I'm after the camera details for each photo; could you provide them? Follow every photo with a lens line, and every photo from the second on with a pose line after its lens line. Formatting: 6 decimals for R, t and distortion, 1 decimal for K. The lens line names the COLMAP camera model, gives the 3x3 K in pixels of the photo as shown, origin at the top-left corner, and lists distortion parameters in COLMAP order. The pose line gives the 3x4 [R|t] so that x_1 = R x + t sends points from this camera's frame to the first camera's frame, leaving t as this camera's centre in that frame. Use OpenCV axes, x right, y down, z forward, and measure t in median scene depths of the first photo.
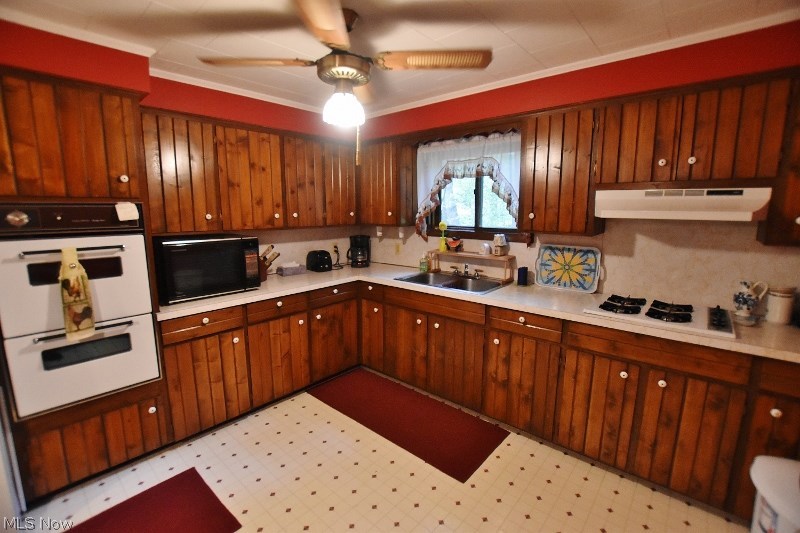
lens RADIAL K [[352.5, 0, 399.0], [0, 352.5, 265.9], [0, 0, 1]] dist [-0.032684, 0.003765]
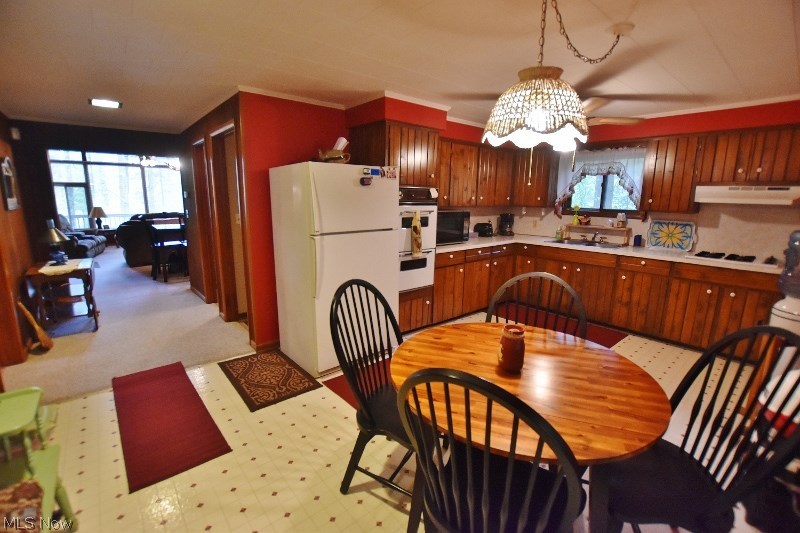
lens RADIAL K [[352.5, 0, 399.0], [0, 352.5, 265.9], [0, 0, 1]] dist [-0.032684, 0.003765]
pose [[0.989195, 0.041551, -0.140597, -0.527347], [-0.036977, 0.998703, 0.034989, 0.142030], [0.141868, -0.029412, 0.989448, -0.746088]]
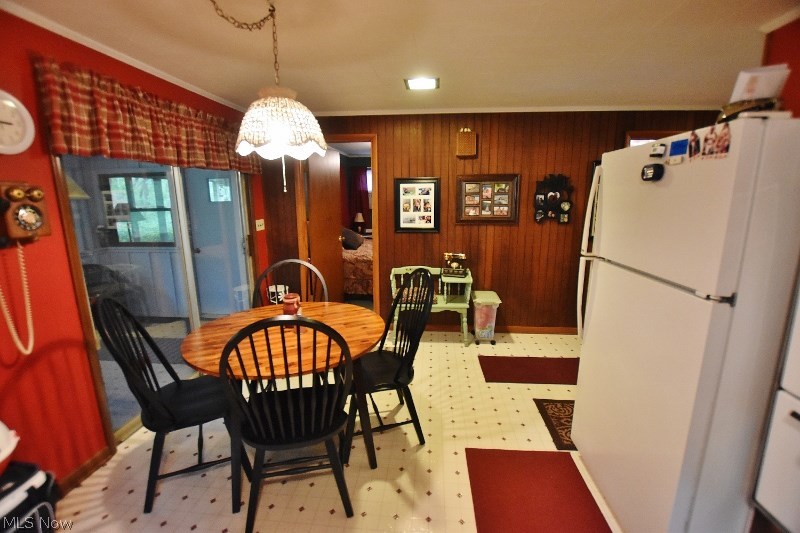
lens RADIAL K [[352.5, 0, 399.0], [0, 352.5, 265.9], [0, 0, 1]] dist [-0.032684, 0.003765]
pose [[-0.809914, 0.115166, -0.575131, -0.144604], [-0.089153, 0.944971, 0.314771, -0.092462], [0.579733, 0.306213, -0.755078, 0.641964]]
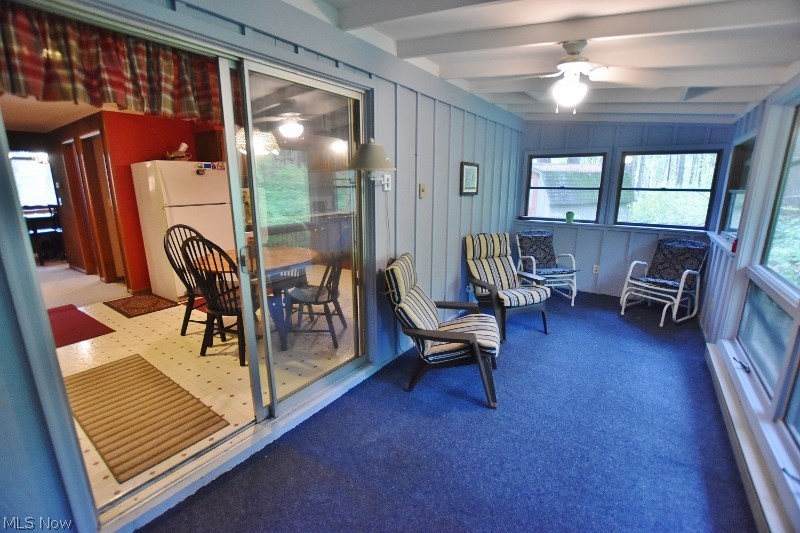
lens RADIAL K [[352.5, 0, 399.0], [0, 352.5, 265.9], [0, 0, 1]] dist [-0.032684, 0.003765]
pose [[0.993754, -0.028550, 0.107883, 0.002995], [0.021731, 0.997722, 0.063861, 0.298554], [-0.109460, -0.061118, 0.992110, -1.529835]]
